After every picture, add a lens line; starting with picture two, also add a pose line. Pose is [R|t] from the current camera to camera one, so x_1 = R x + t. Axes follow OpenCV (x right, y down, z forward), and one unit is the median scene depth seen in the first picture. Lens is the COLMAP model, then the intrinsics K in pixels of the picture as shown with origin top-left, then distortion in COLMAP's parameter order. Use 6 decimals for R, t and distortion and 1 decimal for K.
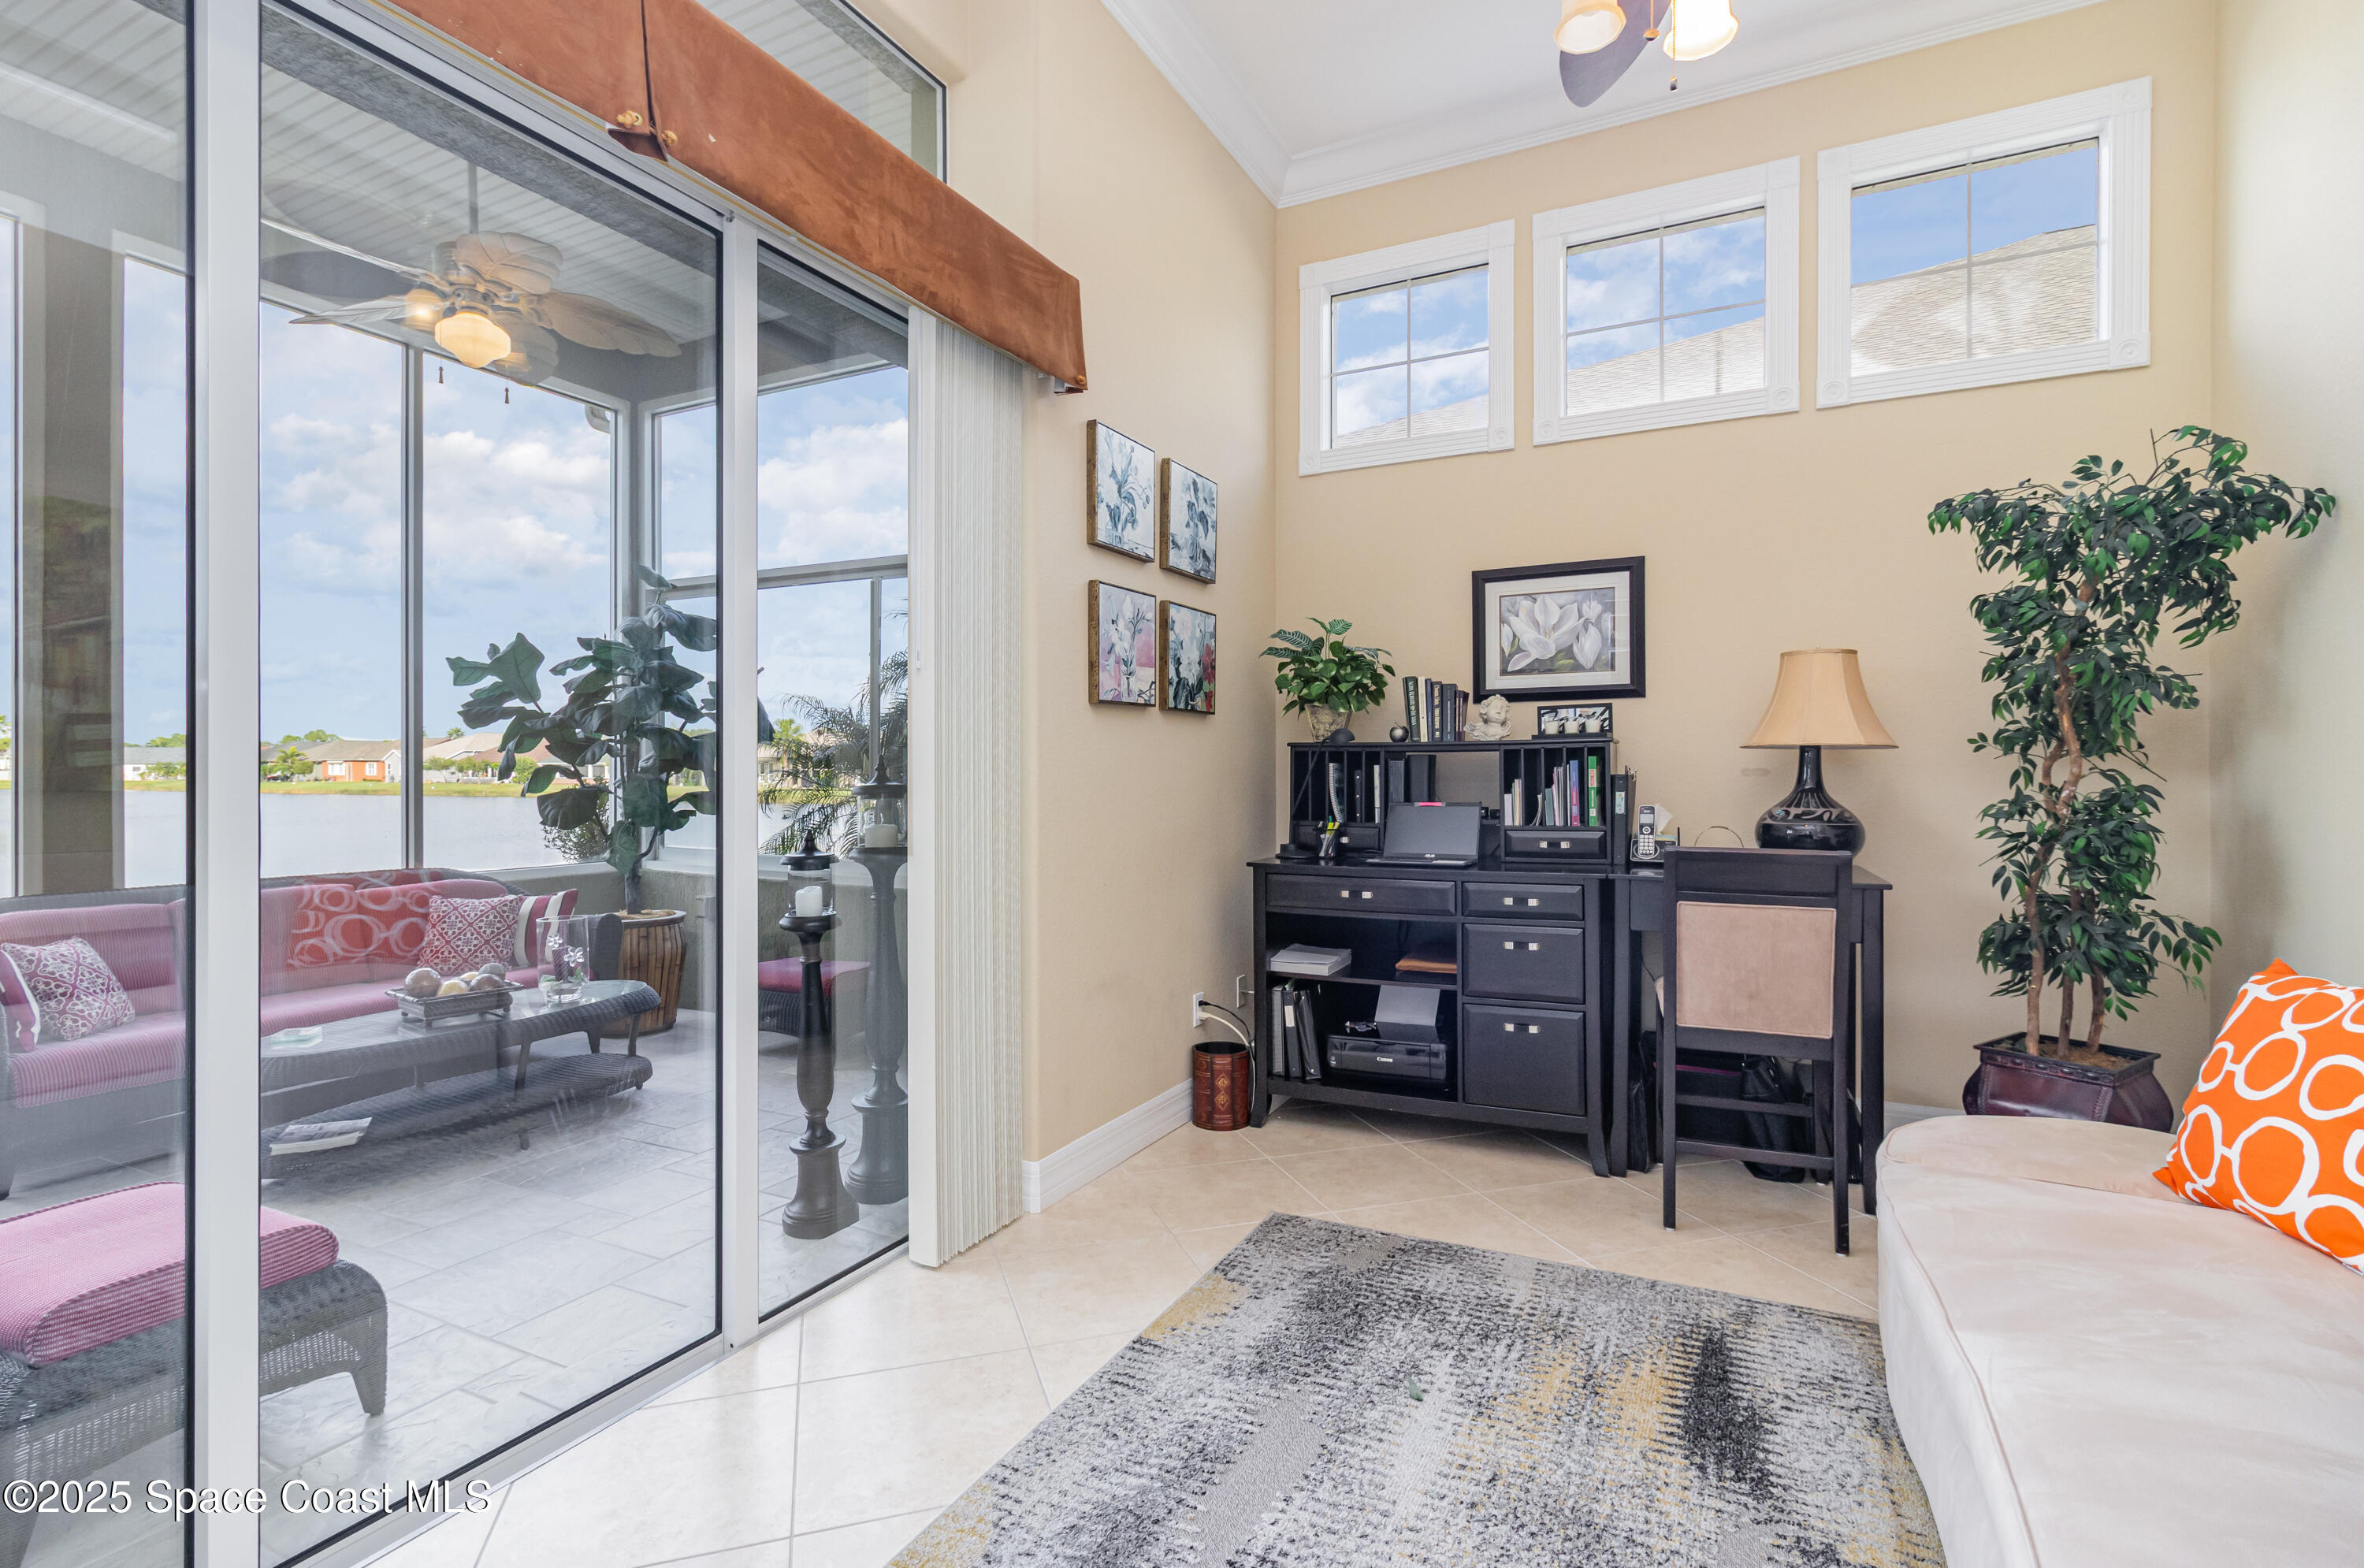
lens RADIAL K [[1106.7, 0, 1170.6], [0, 1106.7, 780.5], [0, 0, 1]] dist [0.000011, 0.000018]
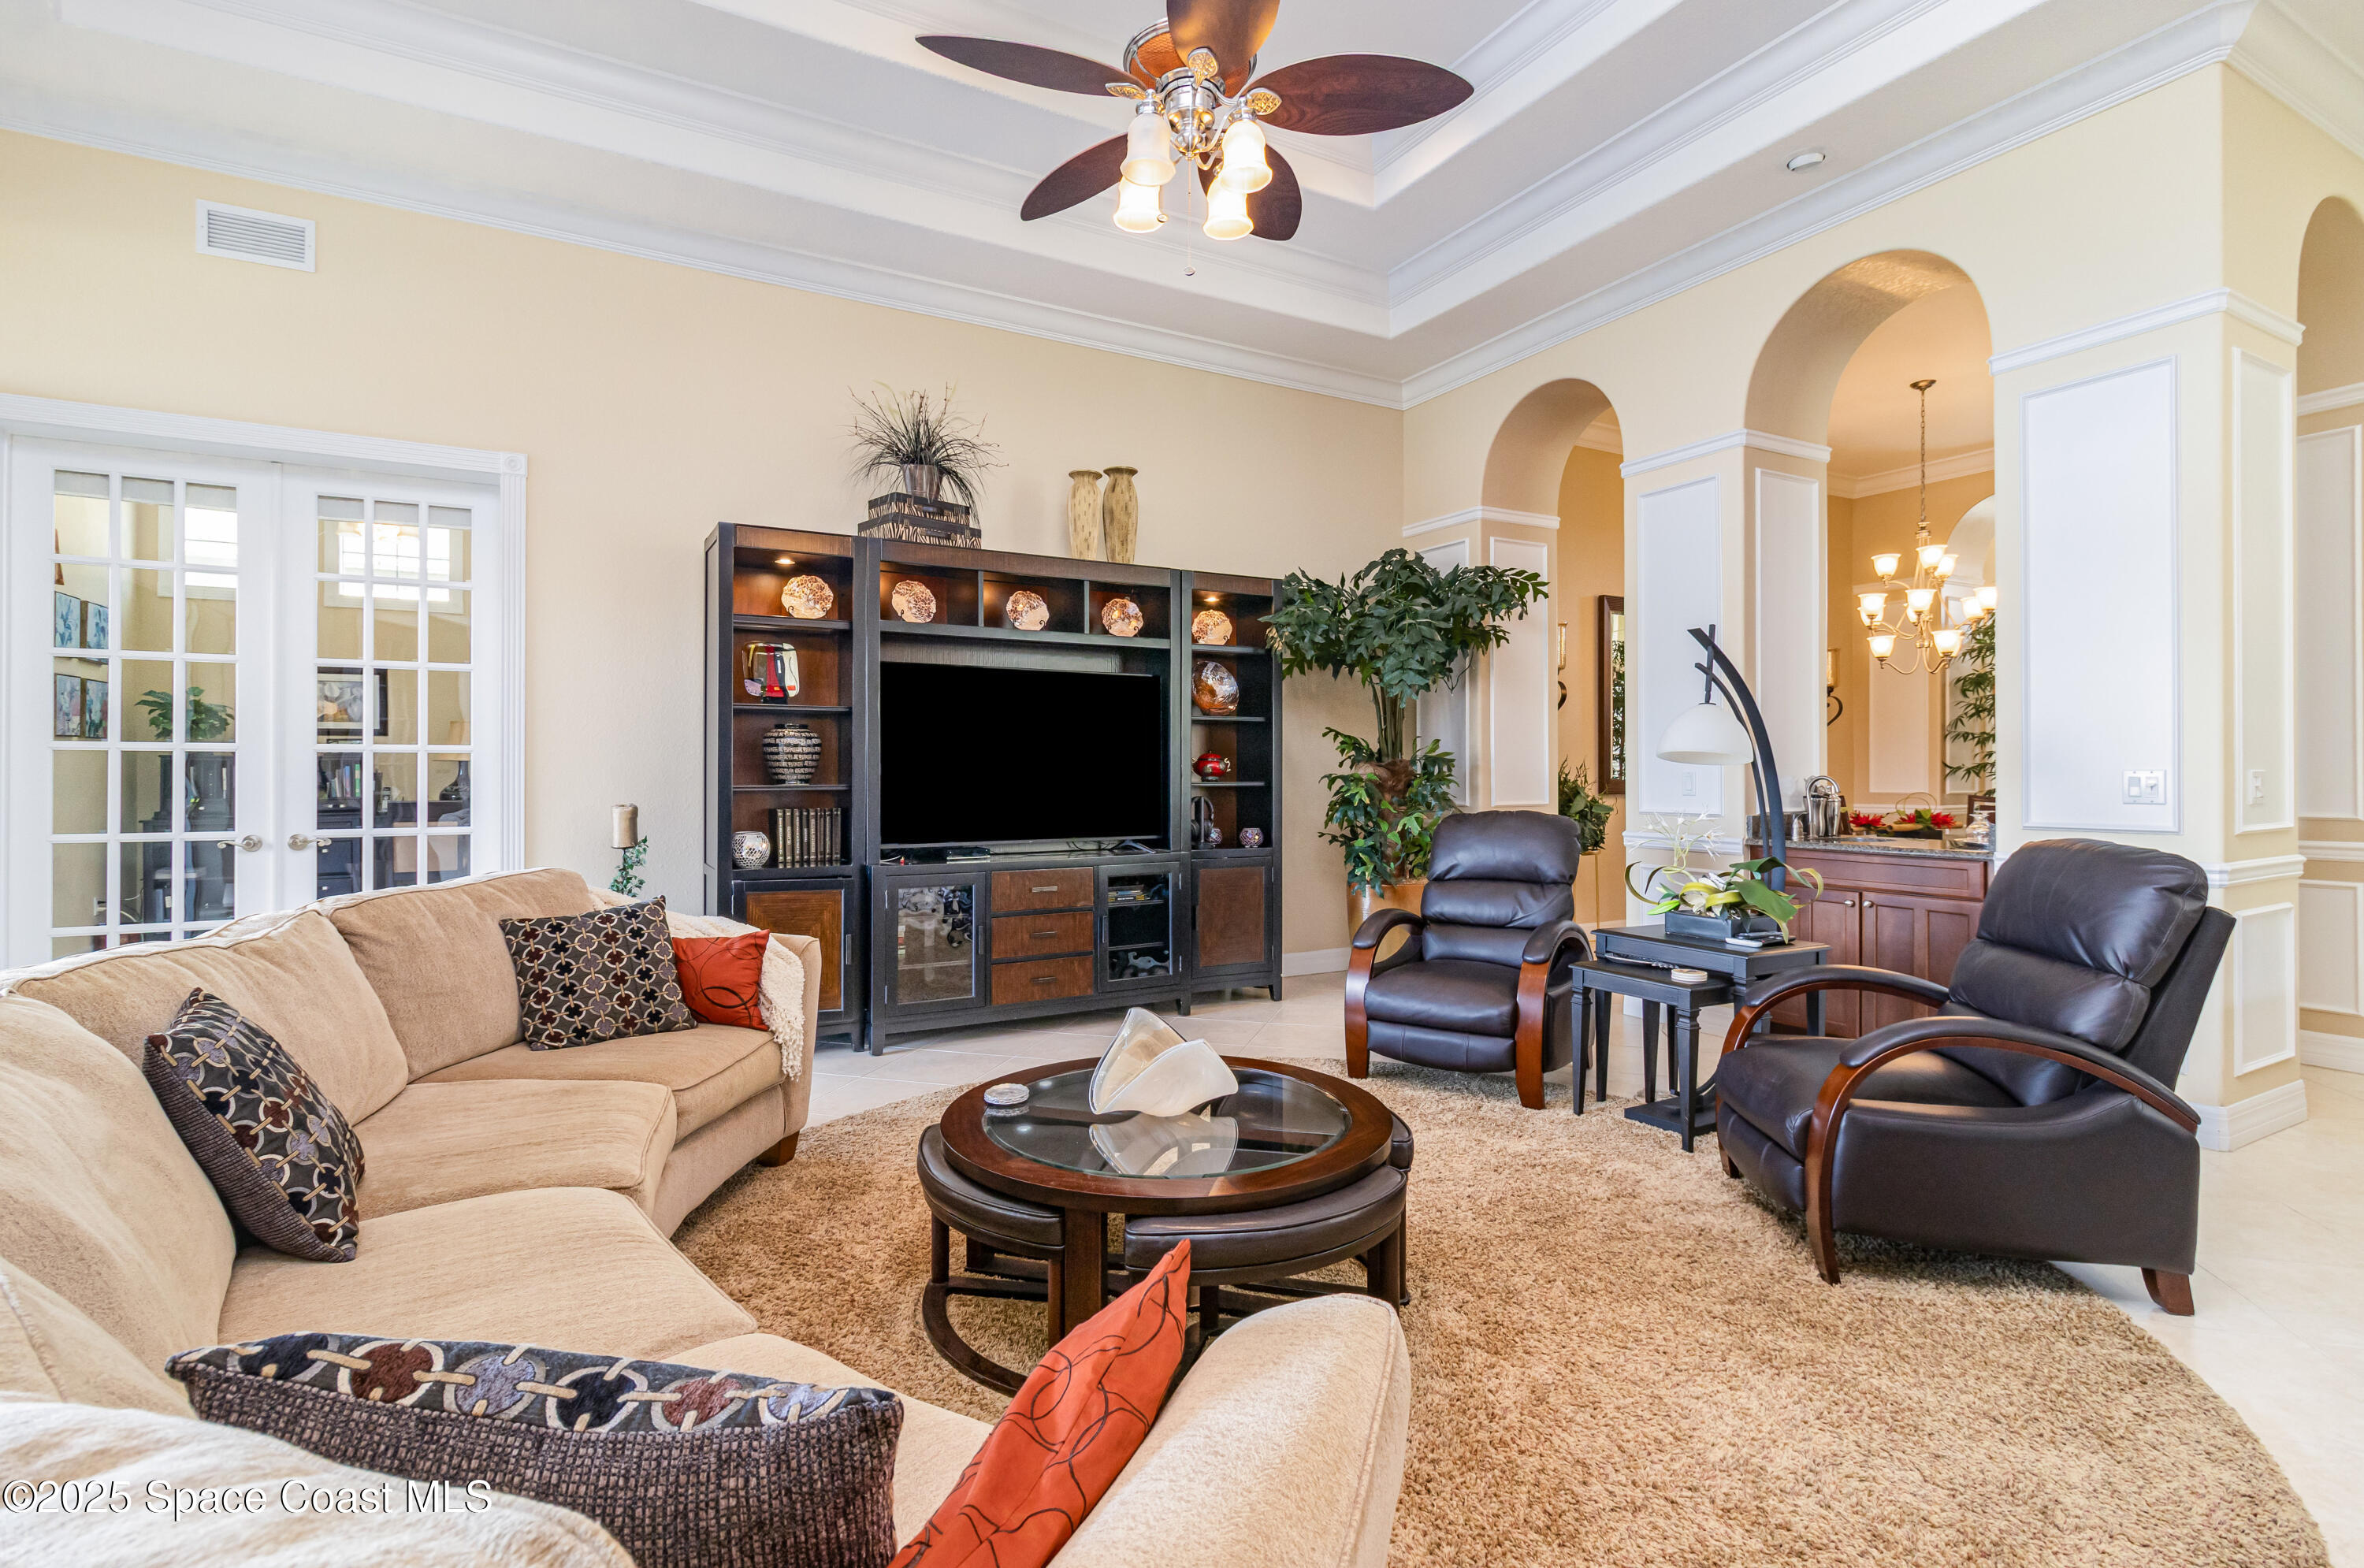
lens RADIAL K [[1106.7, 0, 1177.3], [0, 1106.7, 784.9], [0, 0, 1]] dist [0.000011, 0.000018]
pose [[0.559275, -0.001387, 0.828981, -0.491986], [0.002031, 0.999998, 0.000303, 0.013991], [-0.828980, 0.001514, 0.559276, -1.446988]]
